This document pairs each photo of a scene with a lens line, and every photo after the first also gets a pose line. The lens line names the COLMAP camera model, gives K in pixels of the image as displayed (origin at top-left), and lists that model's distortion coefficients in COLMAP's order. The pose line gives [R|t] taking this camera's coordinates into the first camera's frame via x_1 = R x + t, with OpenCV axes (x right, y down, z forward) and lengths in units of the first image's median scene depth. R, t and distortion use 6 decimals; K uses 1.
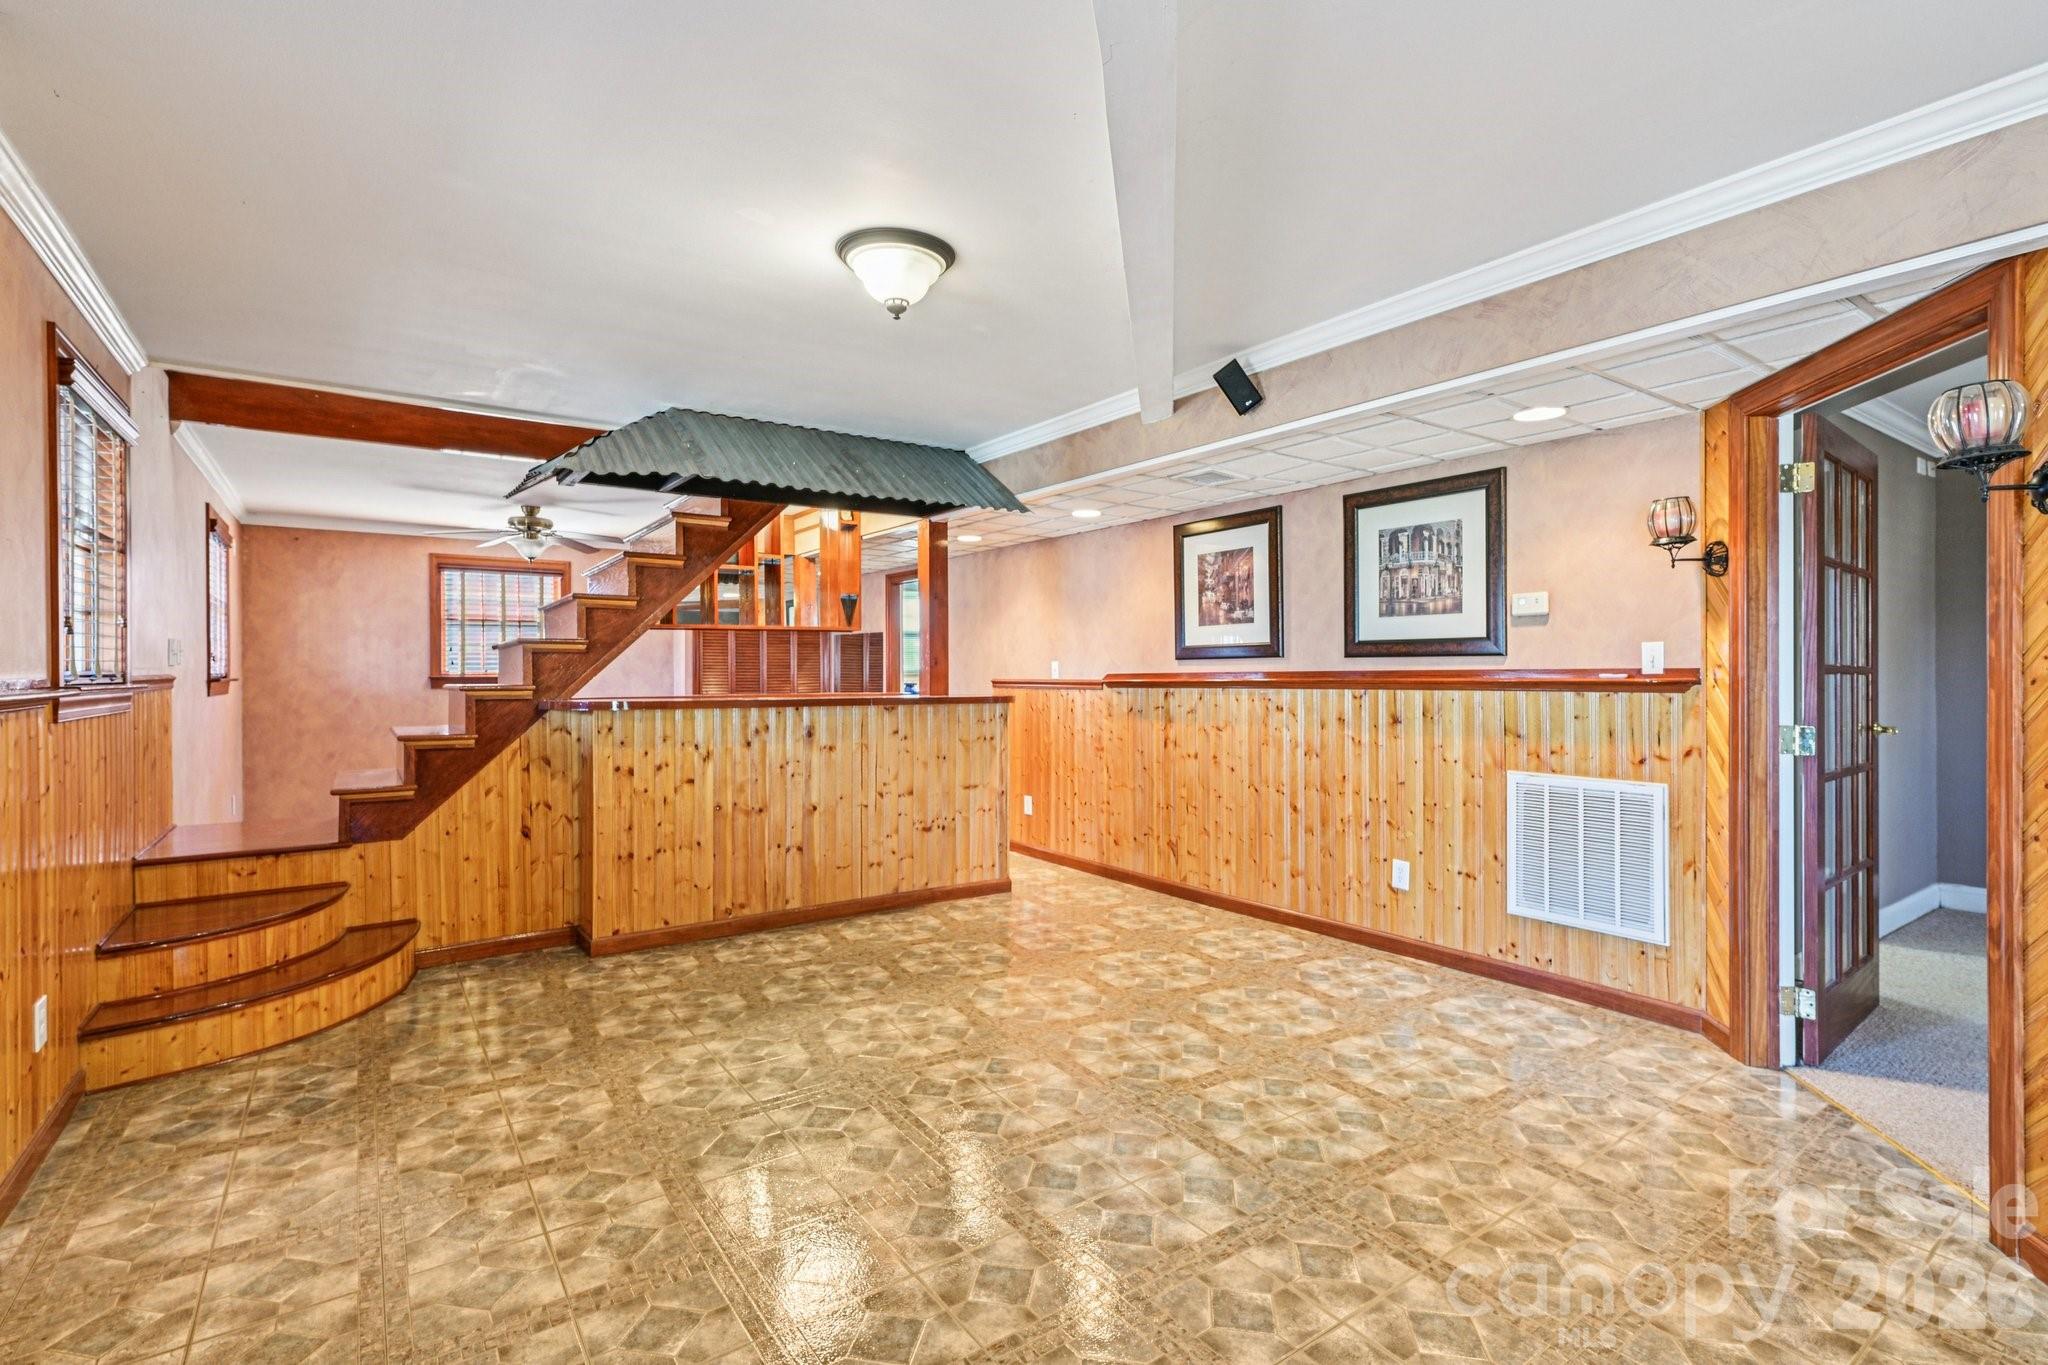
lens RADIAL K [[943.9, 0, 1014.9], [0, 943.9, 679.7], [0, 0, 1]] dist [0.001264, 0.000179]
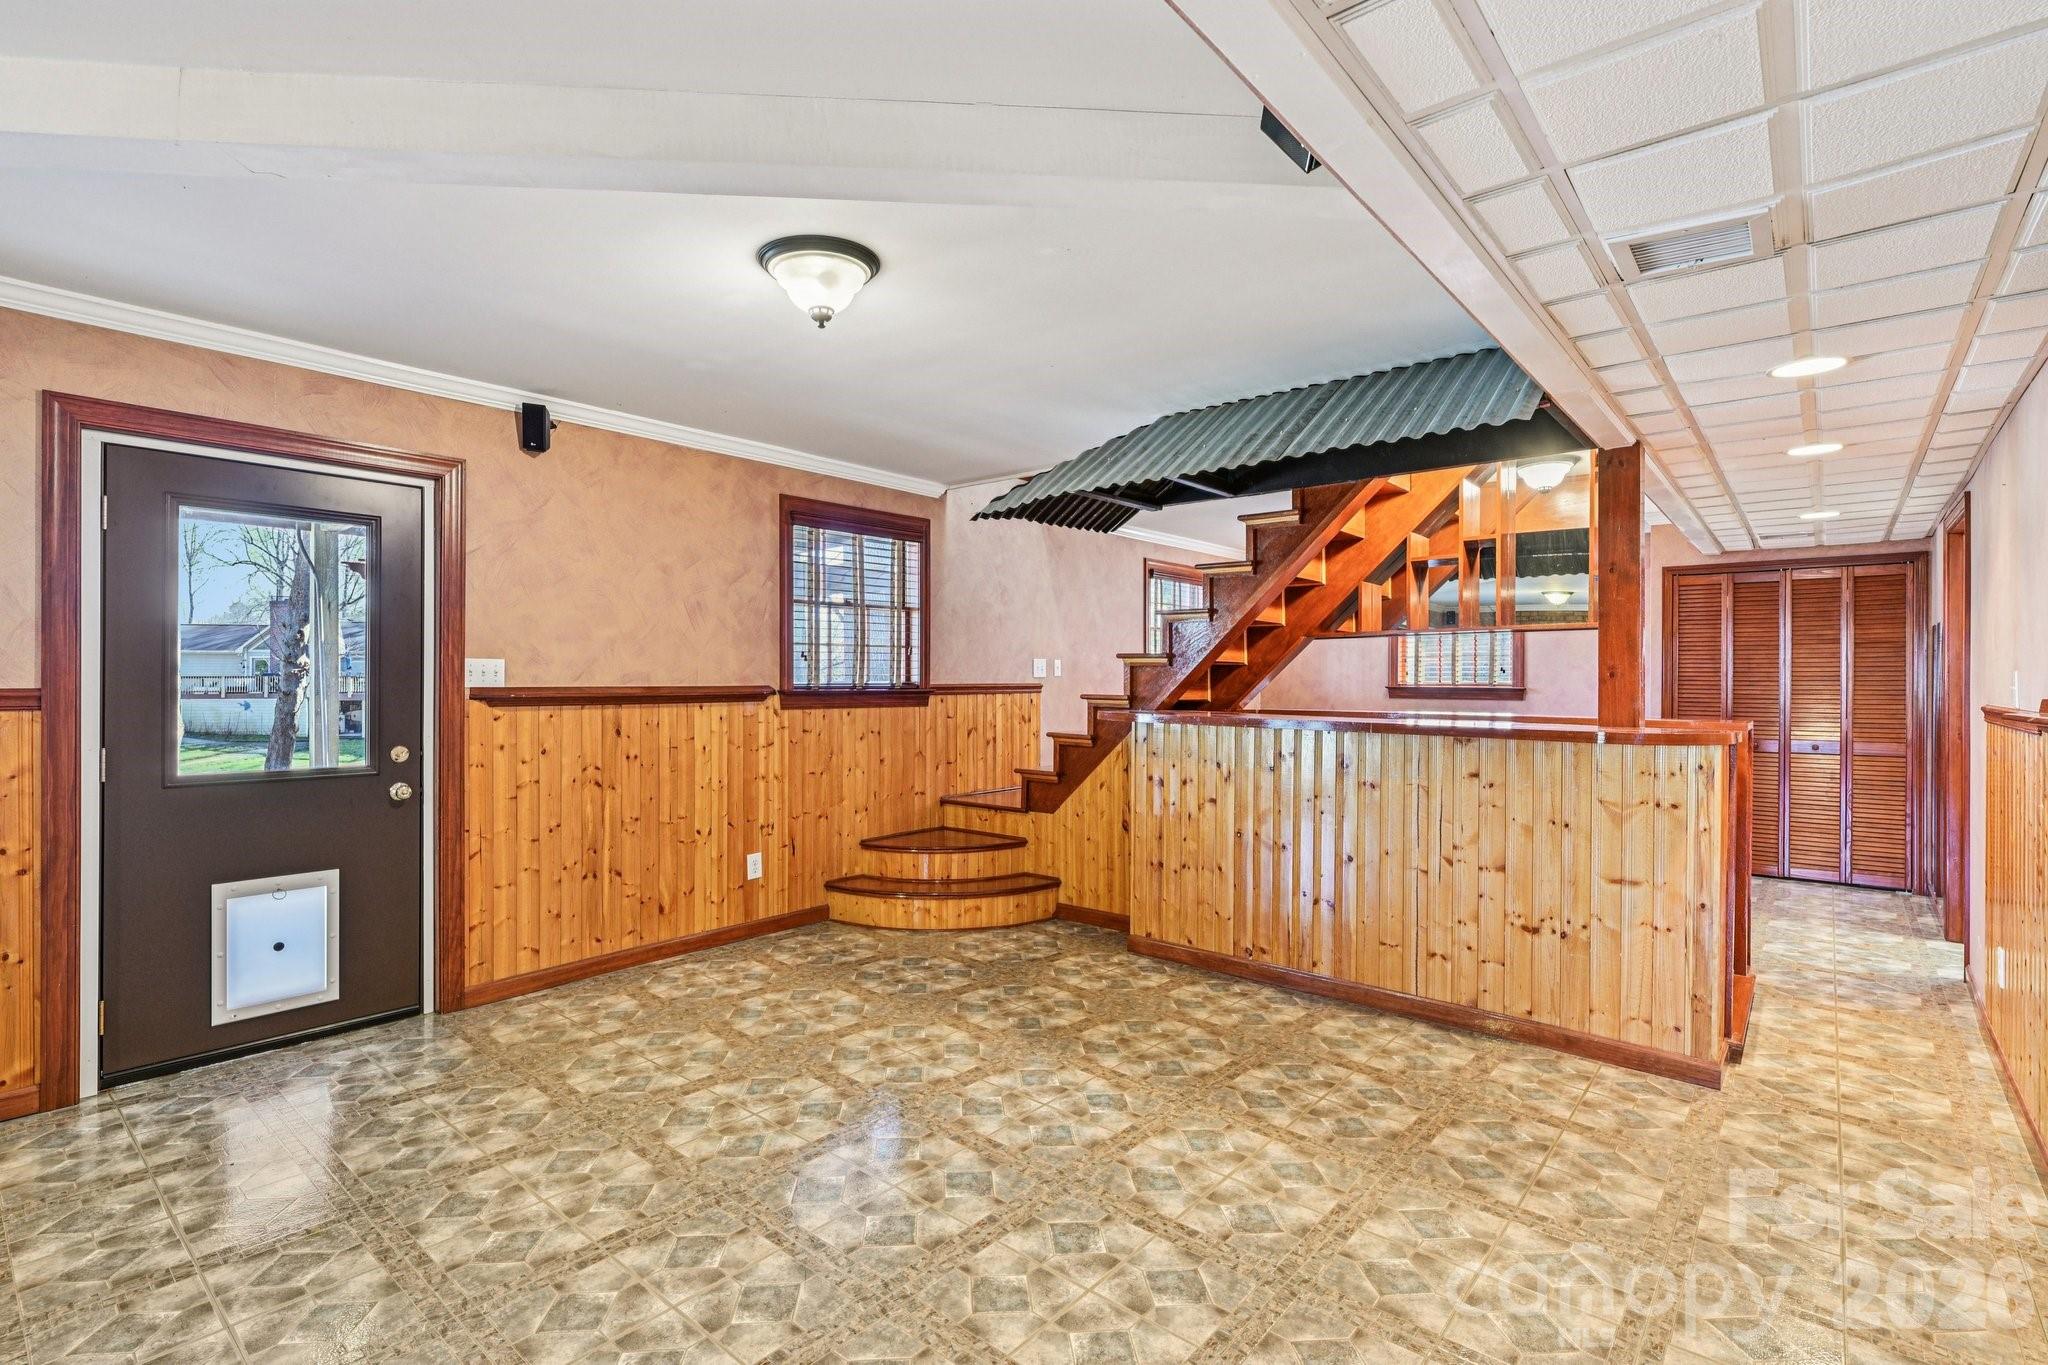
lens RADIAL K [[943.9, 0, 1014.9], [0, 943.9, 679.7], [0, 0, 1]] dist [0.001264, 0.000179]
pose [[0.253804, 0.005492, -0.967240, 0.549814], [-0.014145, 0.999898, 0.001966, -0.013401], [0.967152, 0.013183, 0.253856, 0.595864]]
